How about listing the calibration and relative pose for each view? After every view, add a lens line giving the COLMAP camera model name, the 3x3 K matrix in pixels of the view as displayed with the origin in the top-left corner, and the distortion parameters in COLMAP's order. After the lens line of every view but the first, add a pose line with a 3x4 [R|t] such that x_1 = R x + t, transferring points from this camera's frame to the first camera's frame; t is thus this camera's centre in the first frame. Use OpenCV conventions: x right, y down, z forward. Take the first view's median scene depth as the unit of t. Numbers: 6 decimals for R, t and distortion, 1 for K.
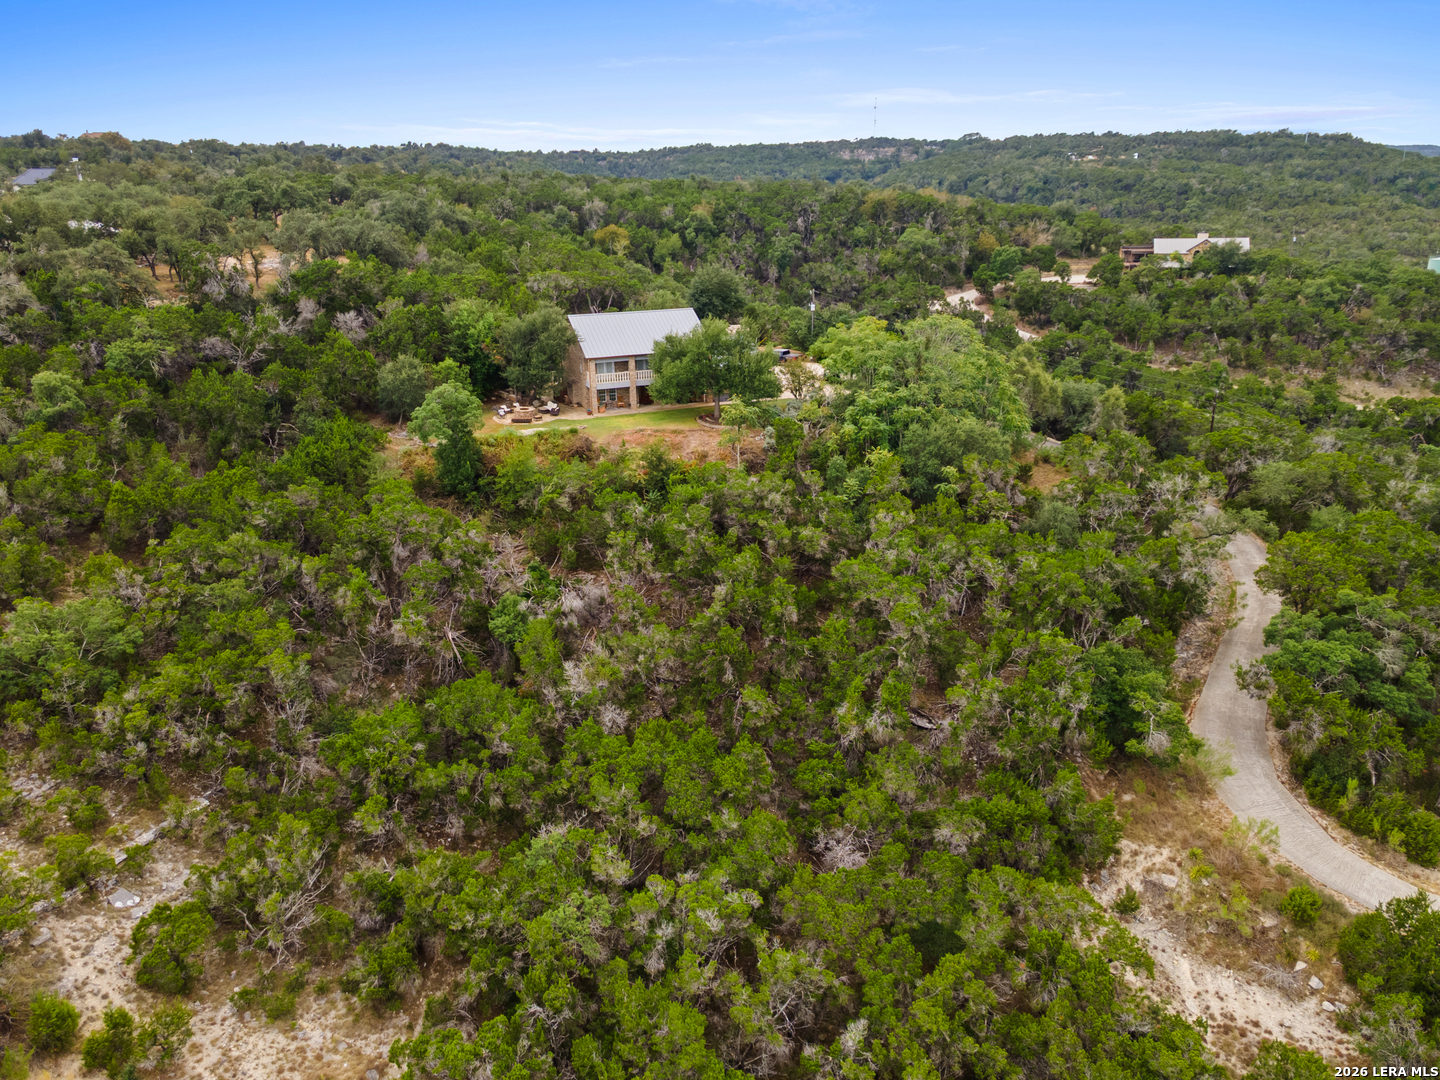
lens RADIAL K [[1017.1, 0, 713.8], [0, 1017.1, 541.0], [0, 0, 1]] dist [0.050460, 0.002651]
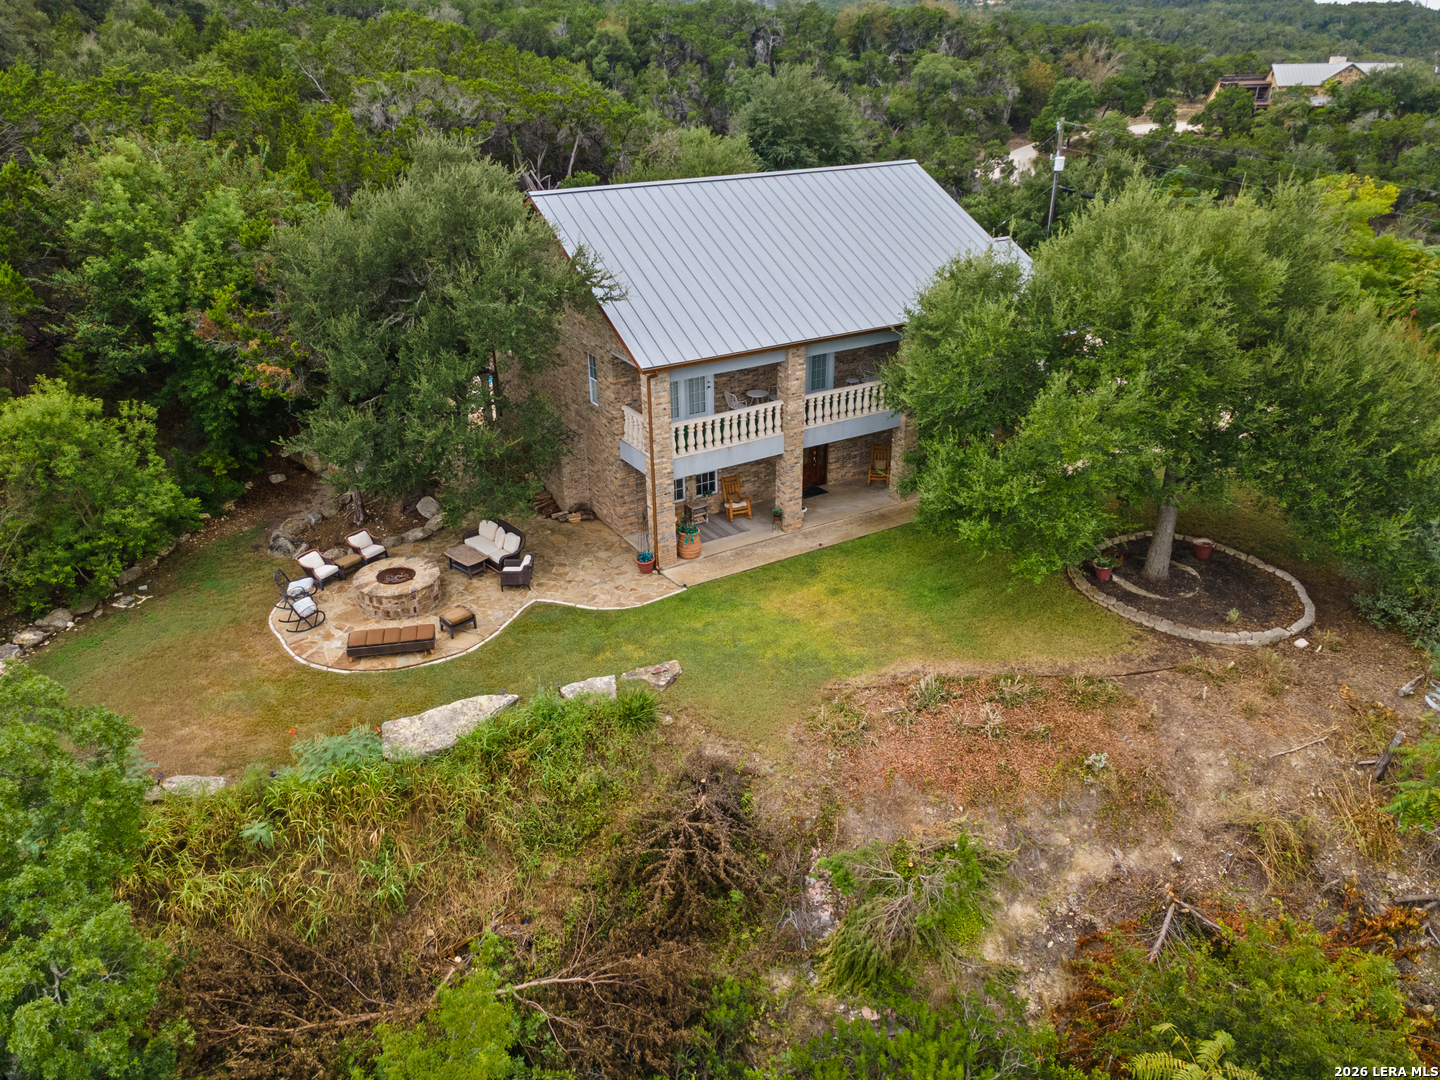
lens RADIAL K [[1017.1, 0, 710.9], [0, 1017.1, 533.0], [0, 0, 1]] dist [0.050460, 0.002651]
pose [[0.988329, -0.066111, 0.137242, -0.142070], [0.052000, 0.993220, 0.103972, -0.161617], [-0.143185, -0.095621, 0.985066, 0.737177]]
